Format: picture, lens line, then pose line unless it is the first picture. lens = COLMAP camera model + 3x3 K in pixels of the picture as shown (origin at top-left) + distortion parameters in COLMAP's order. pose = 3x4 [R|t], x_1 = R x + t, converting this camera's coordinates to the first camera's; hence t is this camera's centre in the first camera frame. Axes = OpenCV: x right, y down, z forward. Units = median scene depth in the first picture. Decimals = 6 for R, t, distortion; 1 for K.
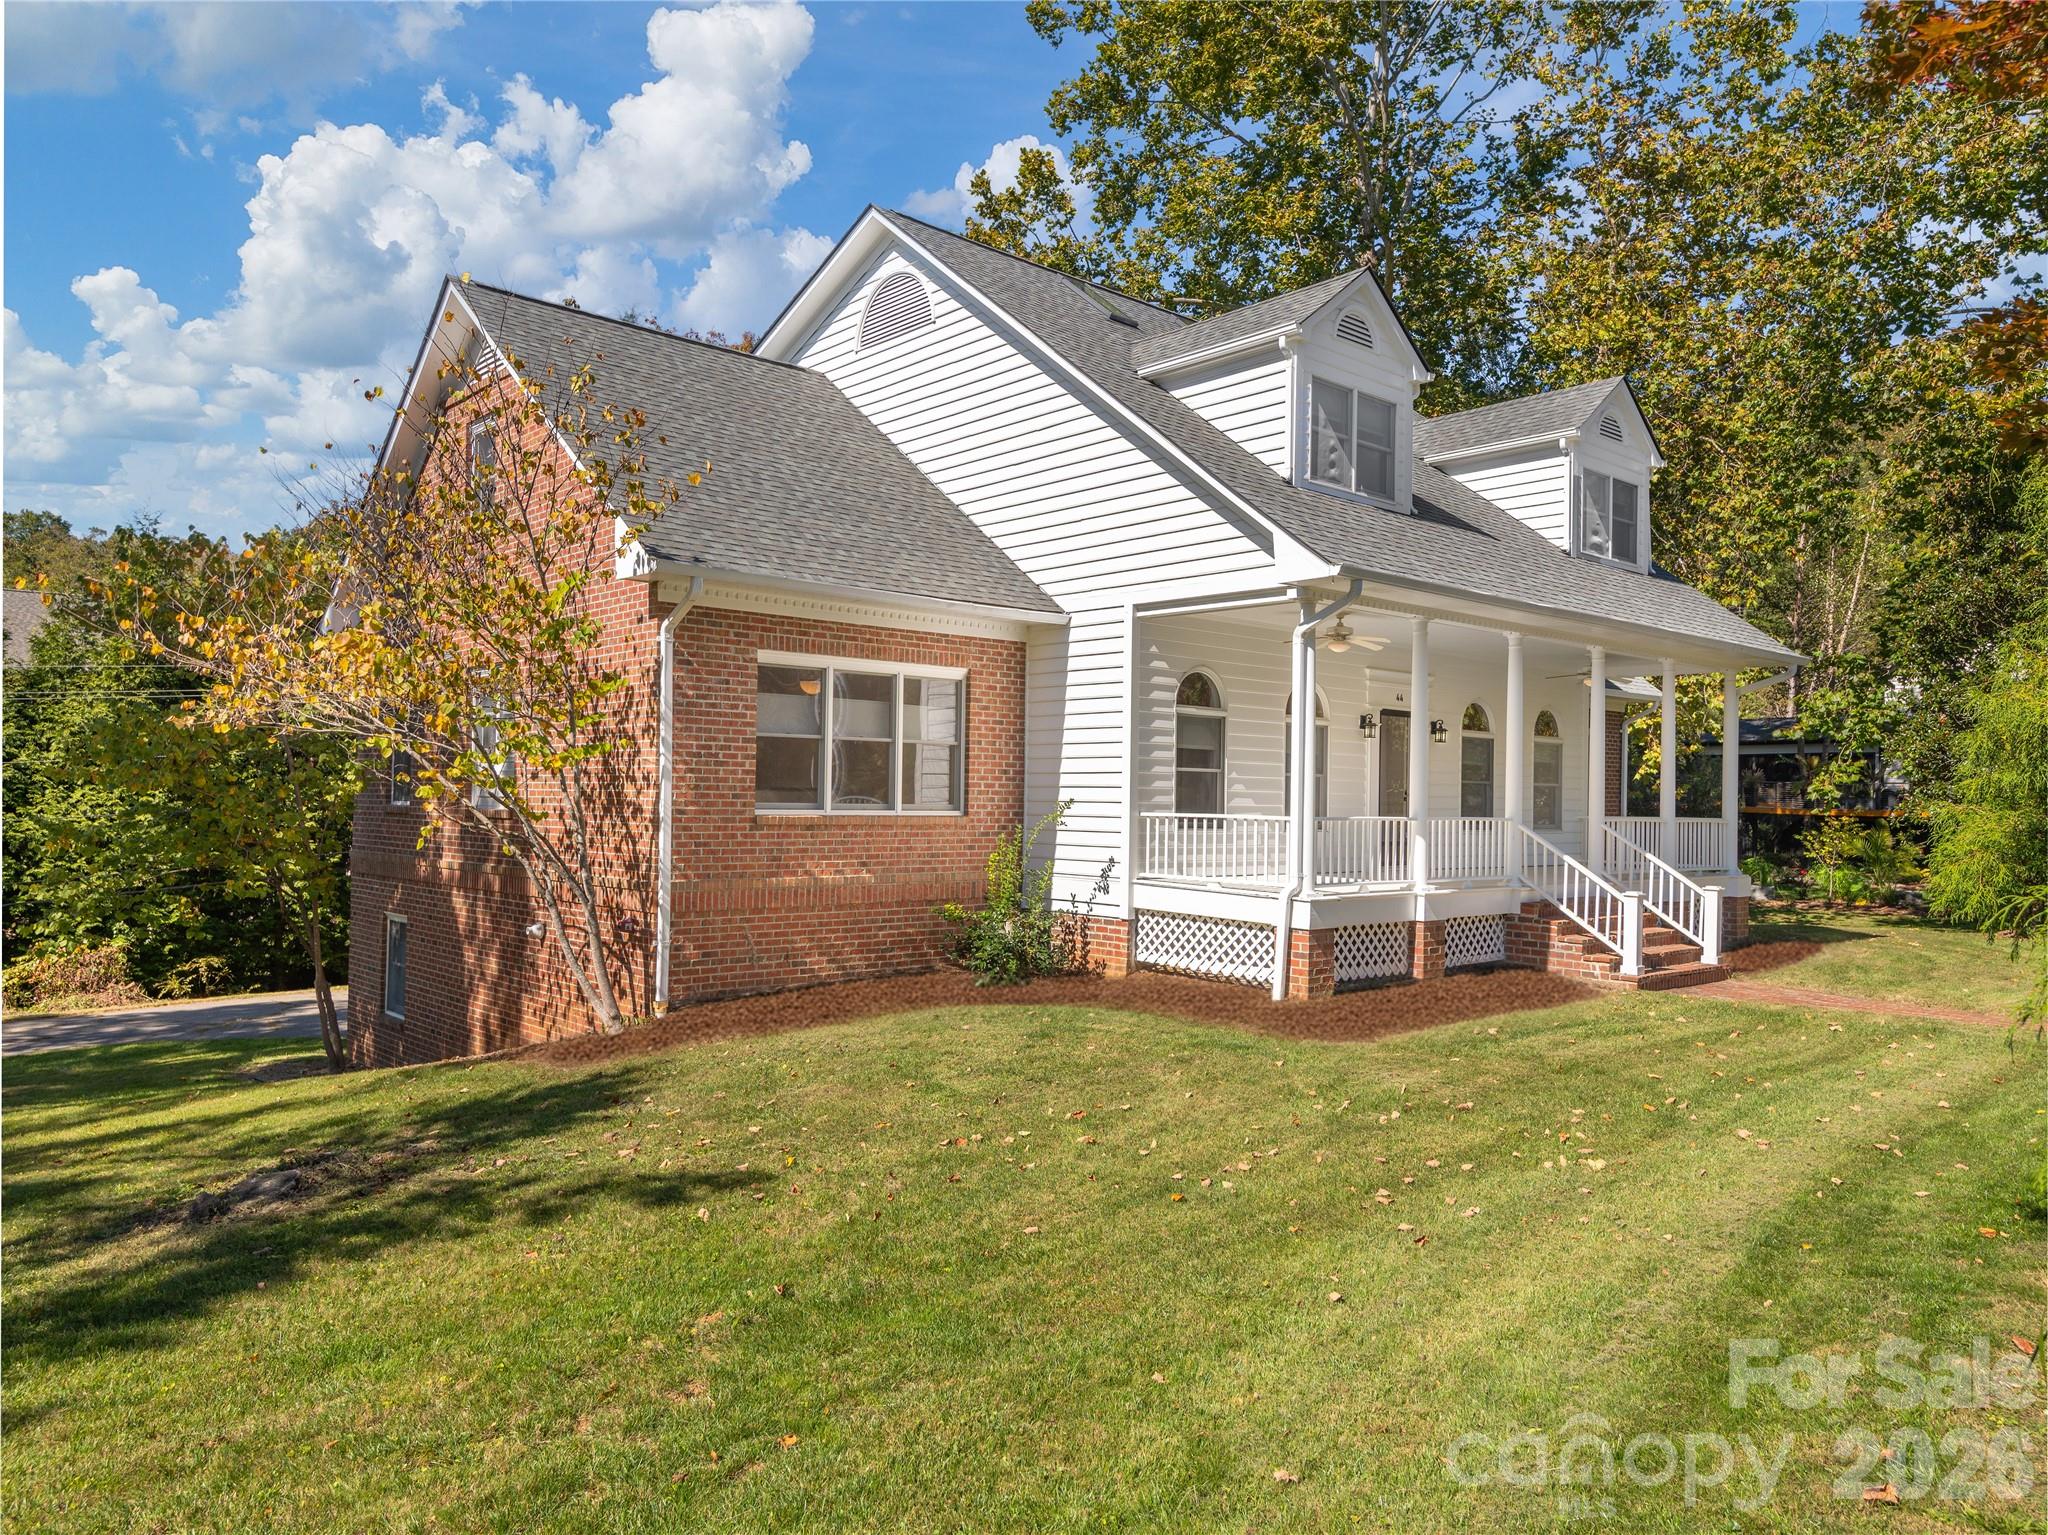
lens RADIAL K [[1355.7, 0, 1003.6], [0, 1355.7, 766.2], [0, 0, 1]] dist [0.055771, -0.000341]
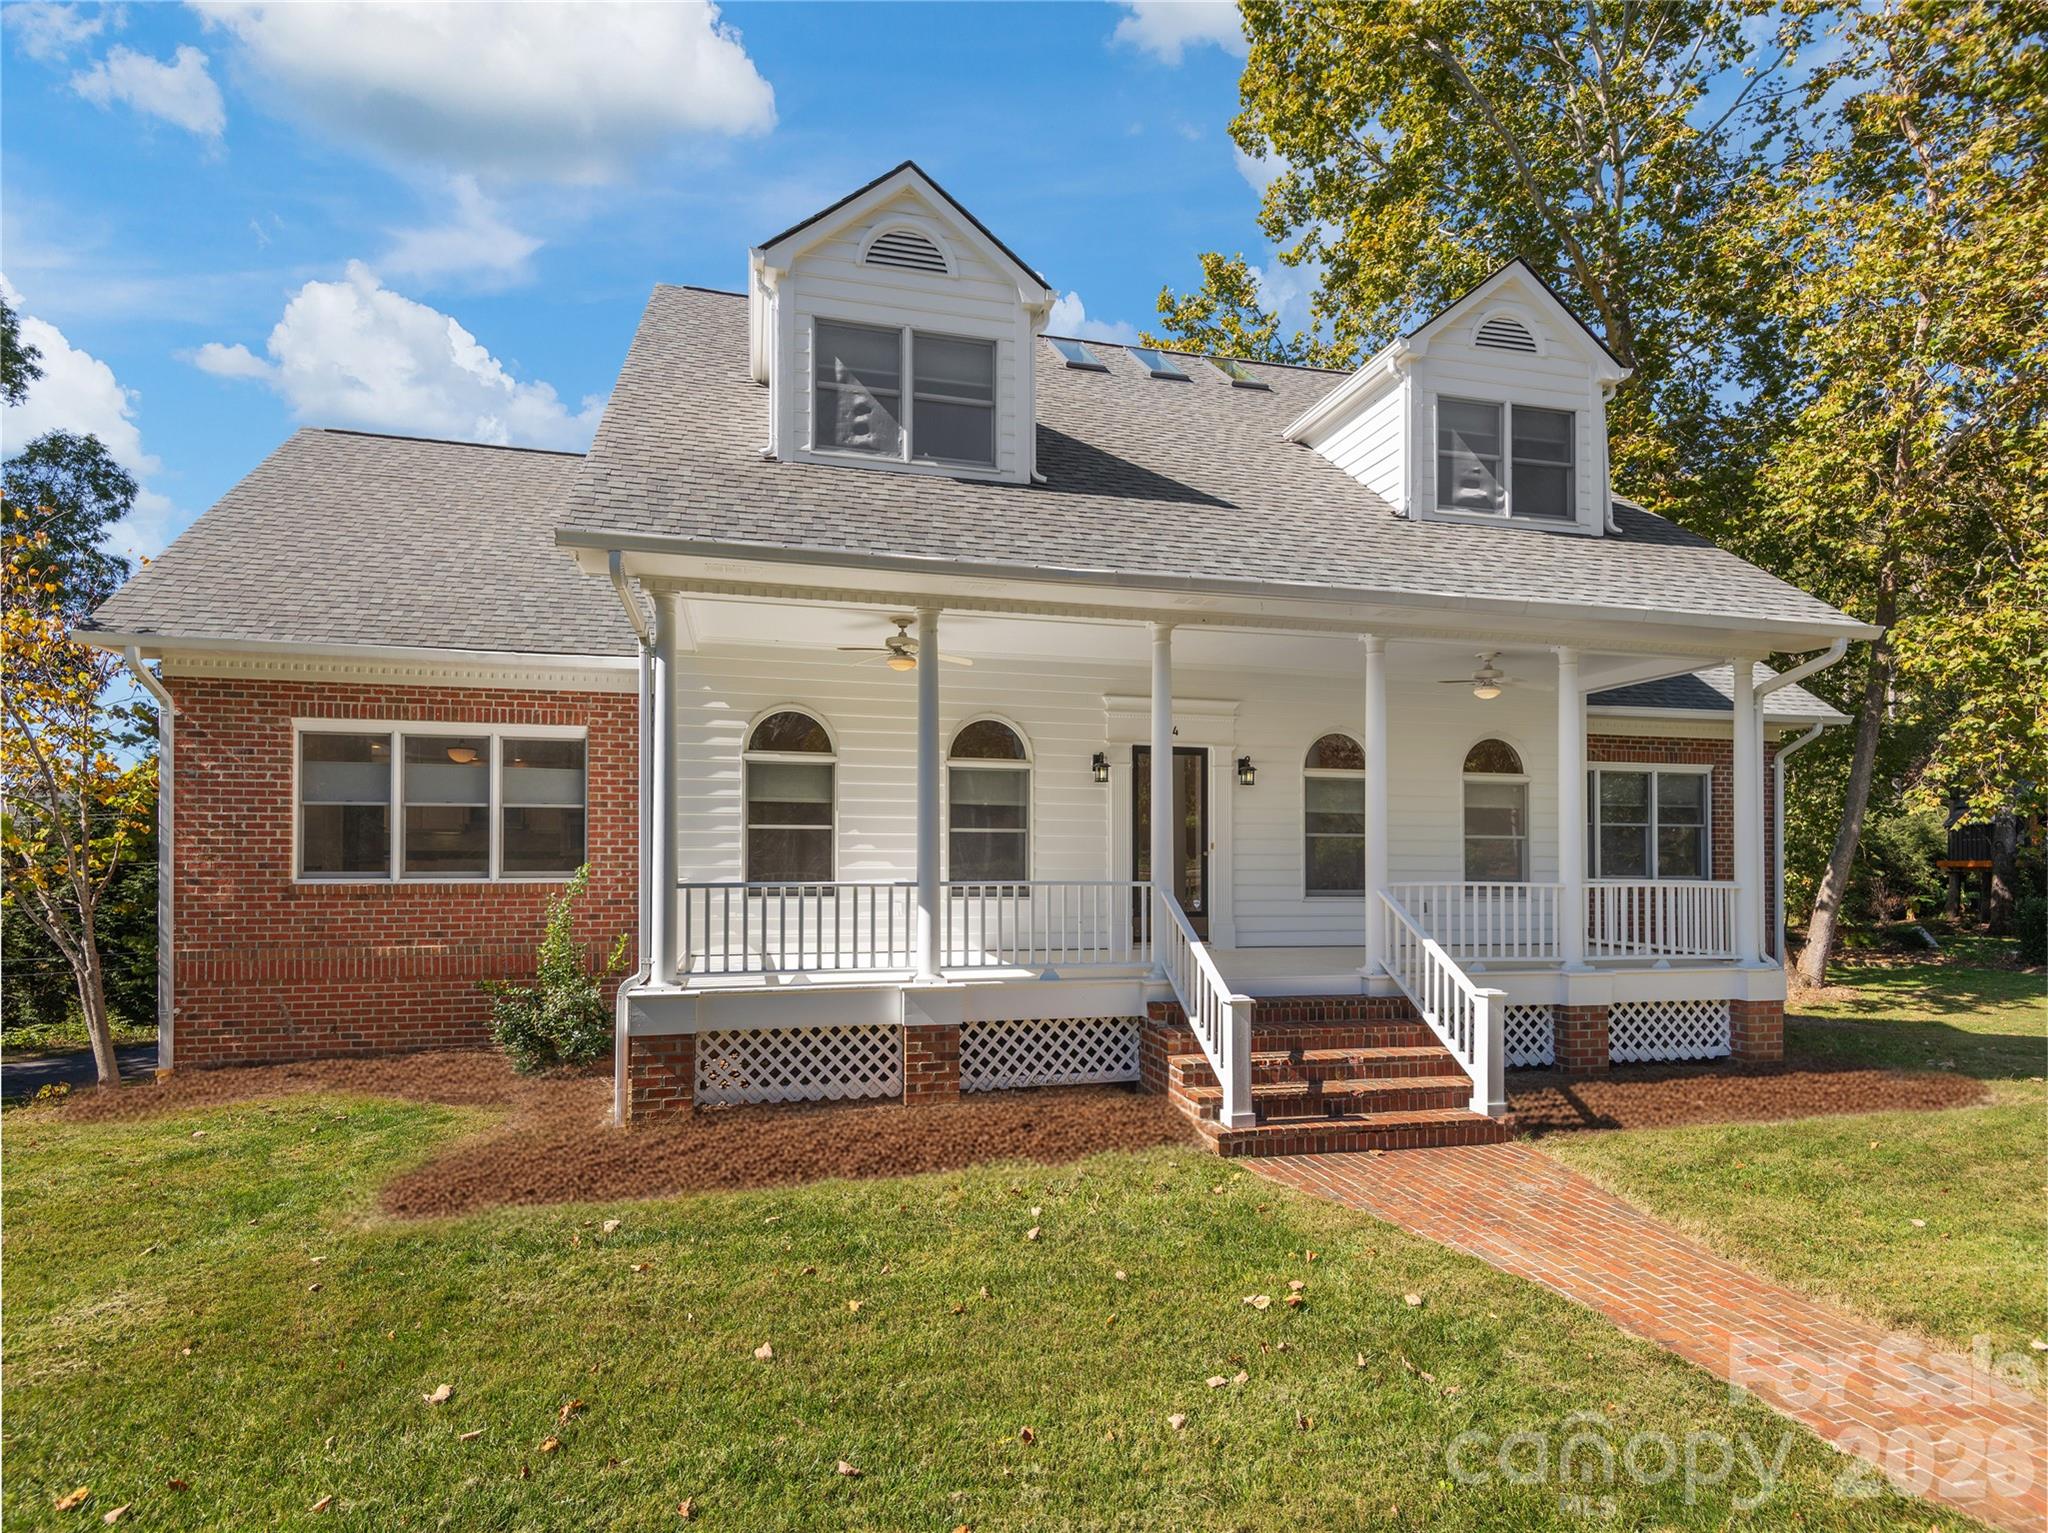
lens RADIAL K [[1052.0, 0, 972.2], [0, 1052.0, 830.1], [0, 0, 1]] dist [0.038339, -0.004974]
pose [[0.889836, -0.028187, -0.455409, 0.533206], [0.021775, 0.999576, -0.019321, 0.019202], [0.455761, 0.007276, 0.890072, 0.463337]]
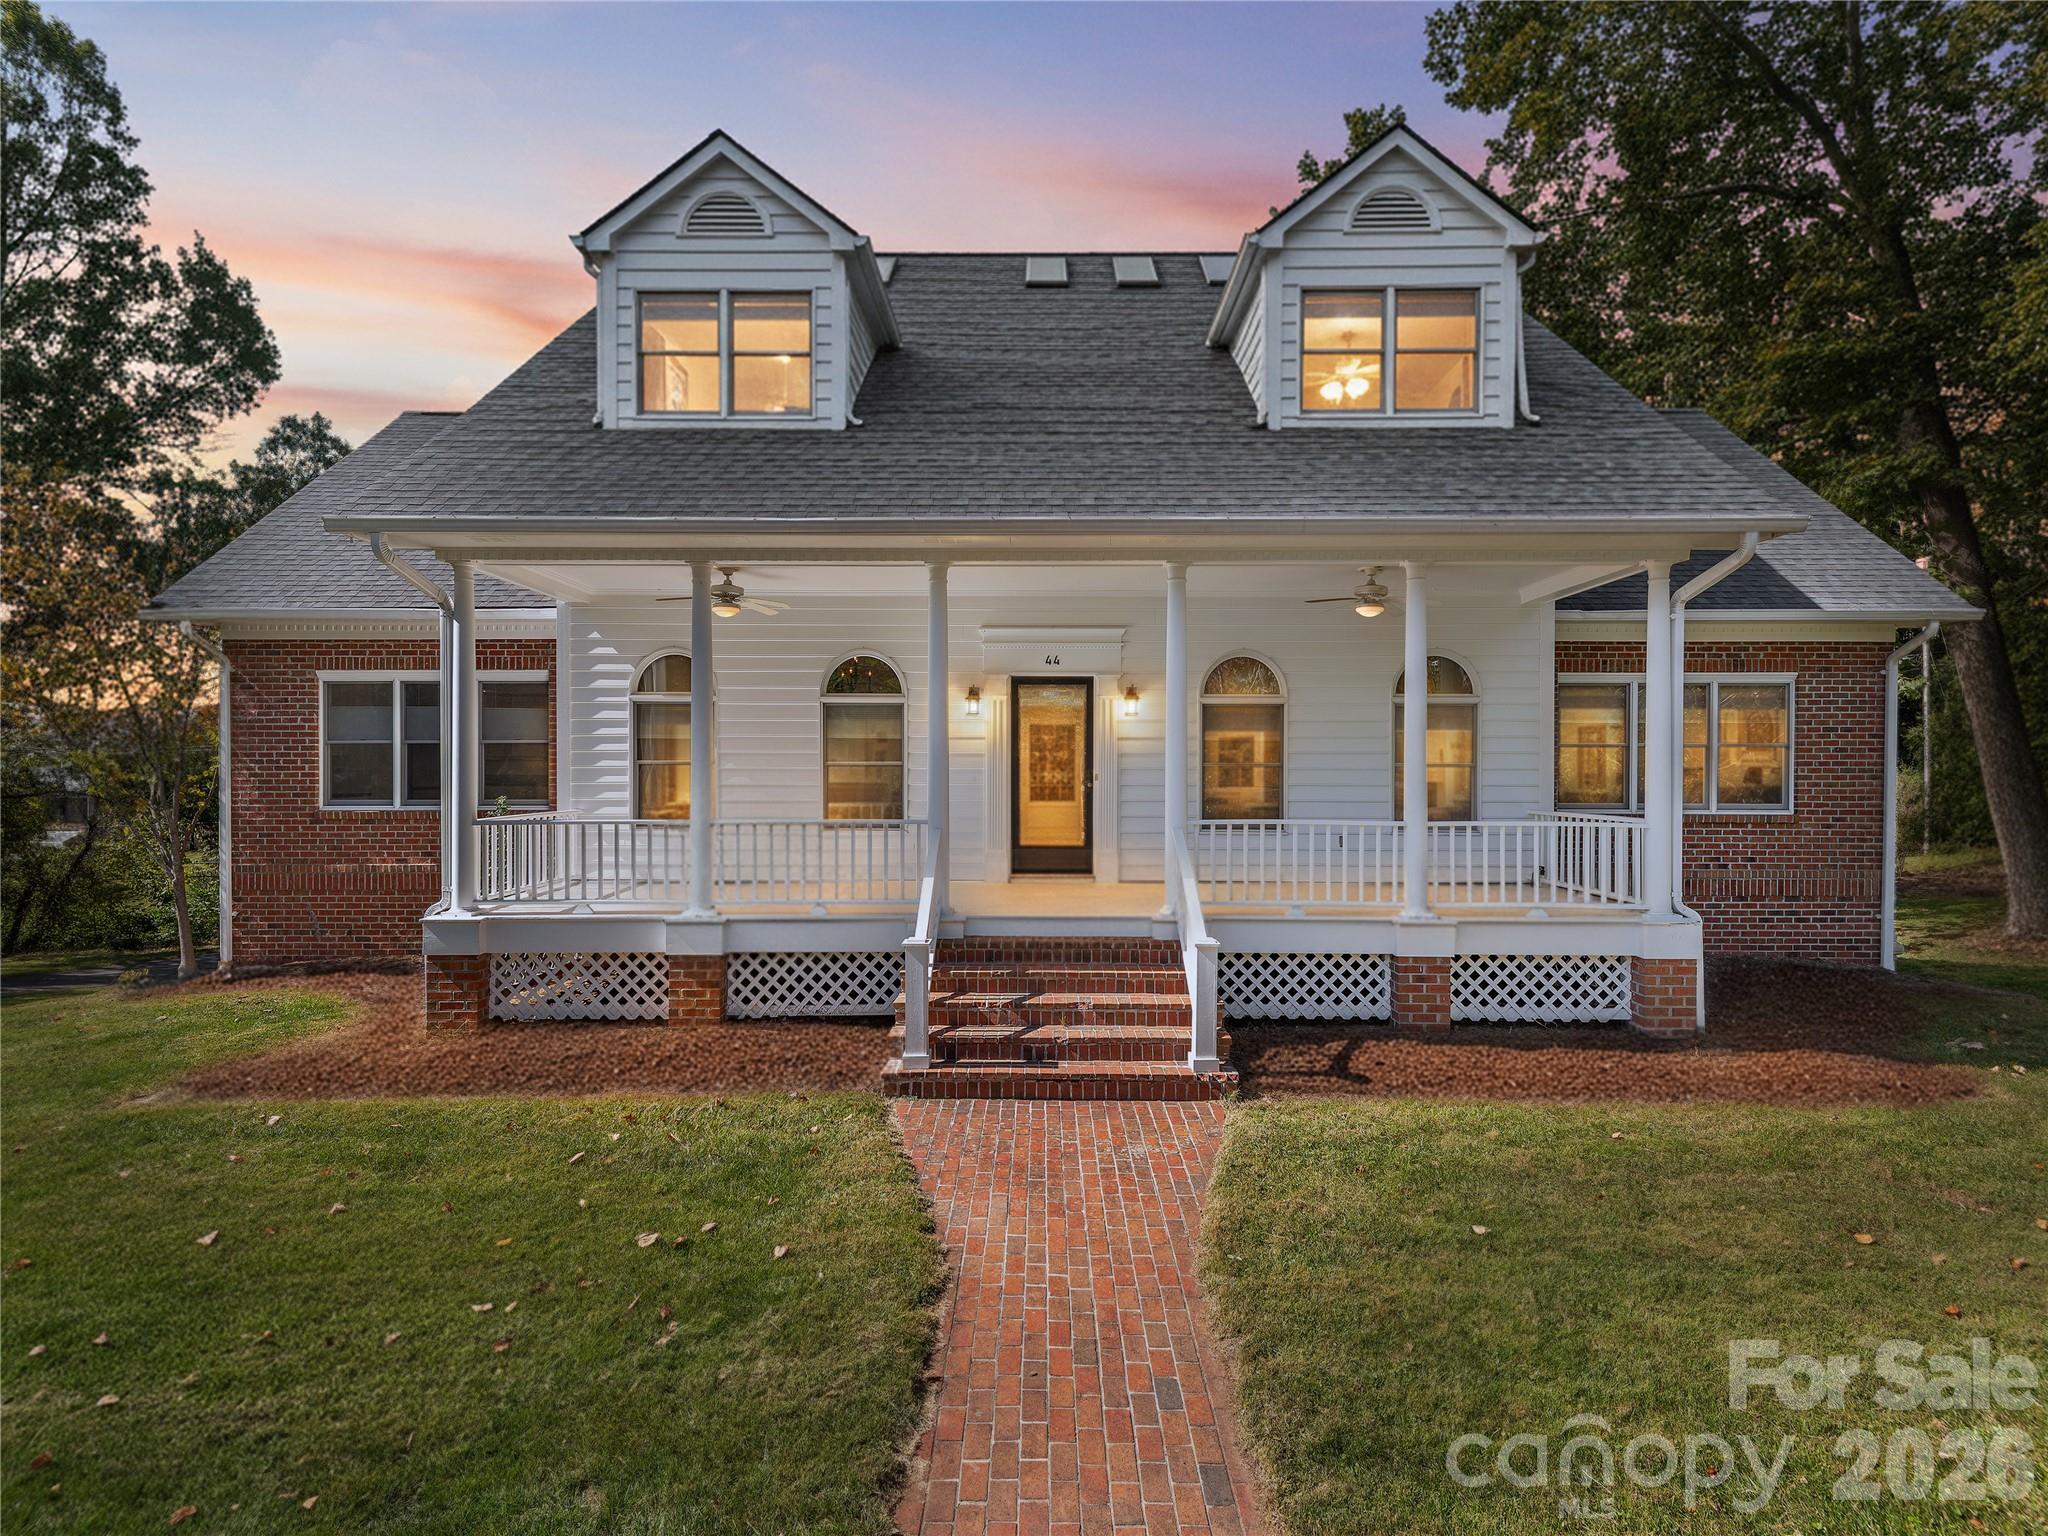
lens RADIAL K [[1052.0, 0, 992.7], [0, 1052.0, 759.9], [0, 0, 1]] dist [0.038339, -0.004974]
pose [[0.749605, -0.021642, -0.661532, 0.758813], [0.026803, 0.999638, -0.002332, 0.008308], [0.661343, -0.015983, 0.749913, 0.601848]]
